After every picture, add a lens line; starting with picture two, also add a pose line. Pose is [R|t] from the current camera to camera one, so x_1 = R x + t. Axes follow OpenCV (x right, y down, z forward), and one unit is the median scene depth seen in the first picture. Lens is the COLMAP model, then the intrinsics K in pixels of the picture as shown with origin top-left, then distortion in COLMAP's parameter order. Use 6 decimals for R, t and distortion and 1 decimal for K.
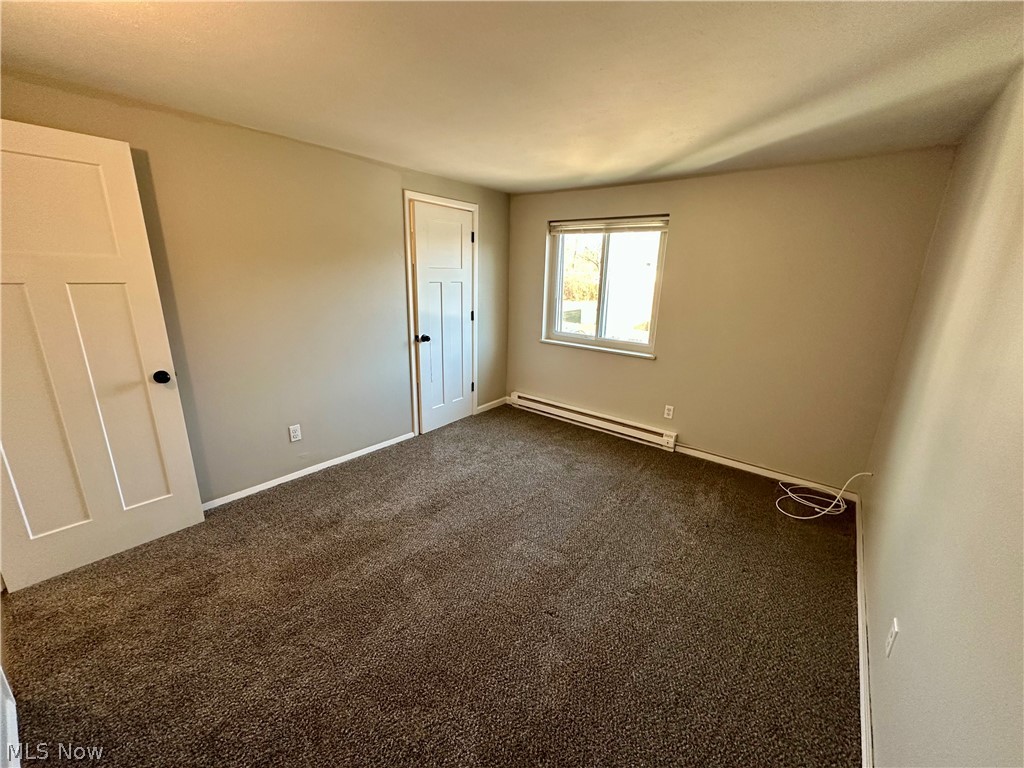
lens RADIAL K [[407.0, 0, 498.4], [0, 407.0, 385.9], [0, 0, 1]] dist [-0.000942, 0.000311]
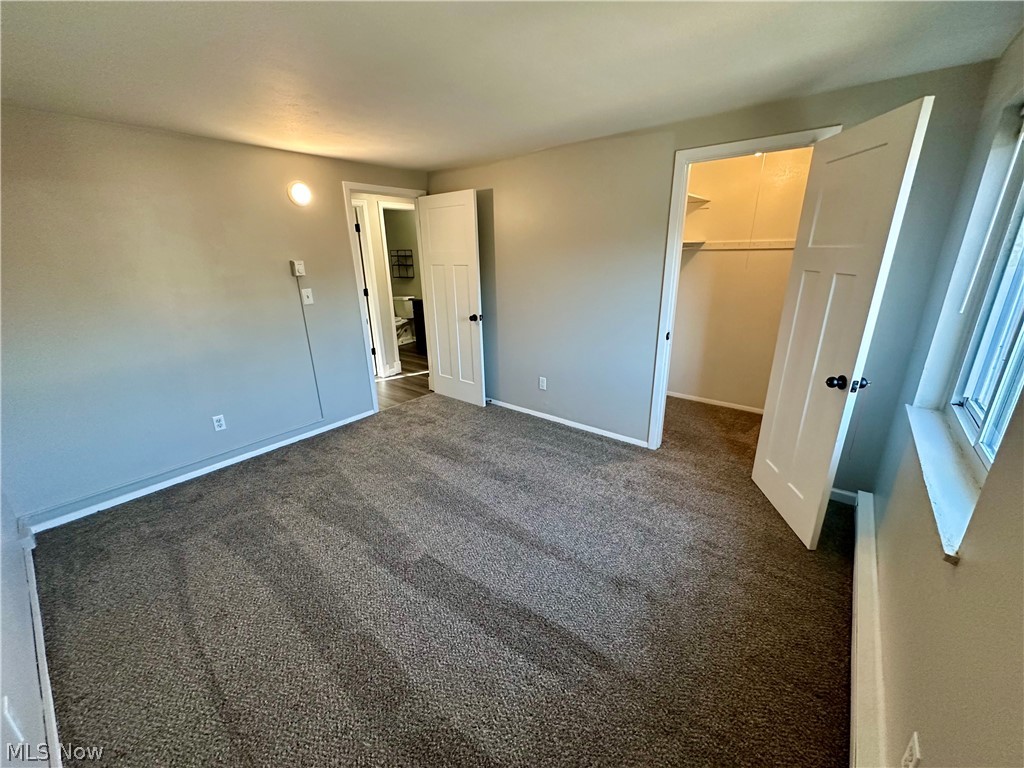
lens RADIAL K [[407.0, 0, 517.2], [0, 407.0, 381.9], [0, 0, 1]] dist [-0.000942, 0.000311]
pose [[0.010683, 0.279445, -0.960102, 0.612635], [-0.244513, 0.931739, 0.268469, -0.178546], [0.969587, 0.231889, 0.078282, 0.683914]]
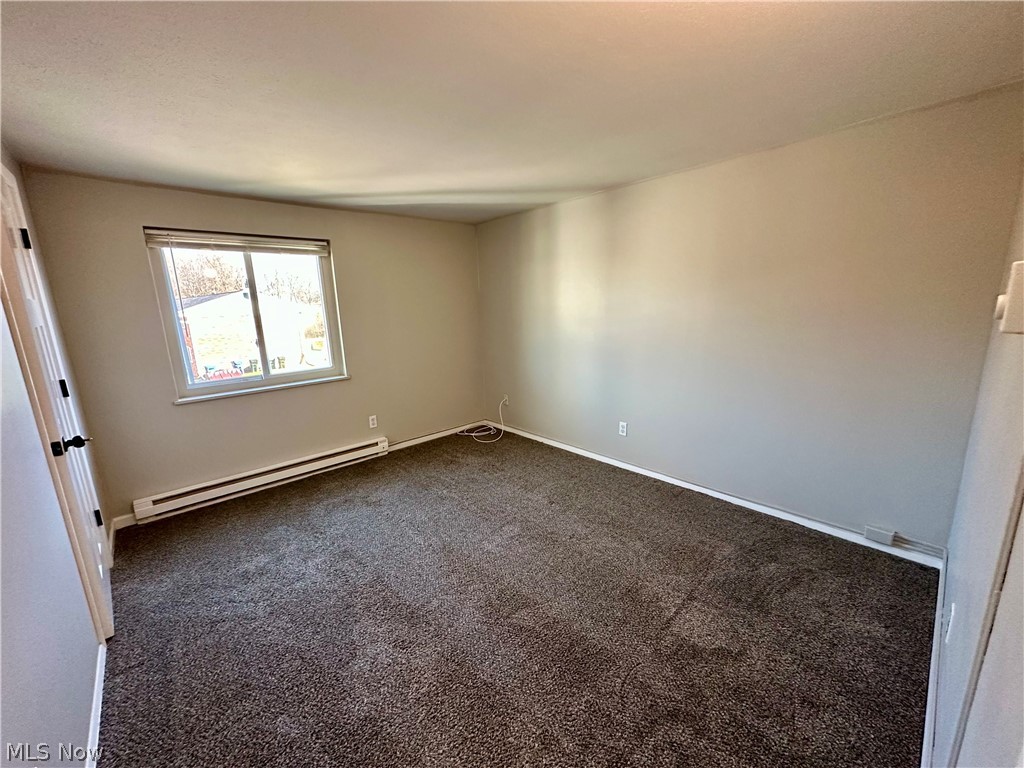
lens RADIAL K [[407.0, 0, 522.9], [0, 407.0, 389.3], [0, 0, 1]] dist [-0.000942, 0.000311]
pose [[0.125690, -0.246242, 0.961024, -0.574130], [0.299370, 0.932962, 0.199898, -0.118489], [-0.945822, 0.262576, 0.190981, 0.407225]]
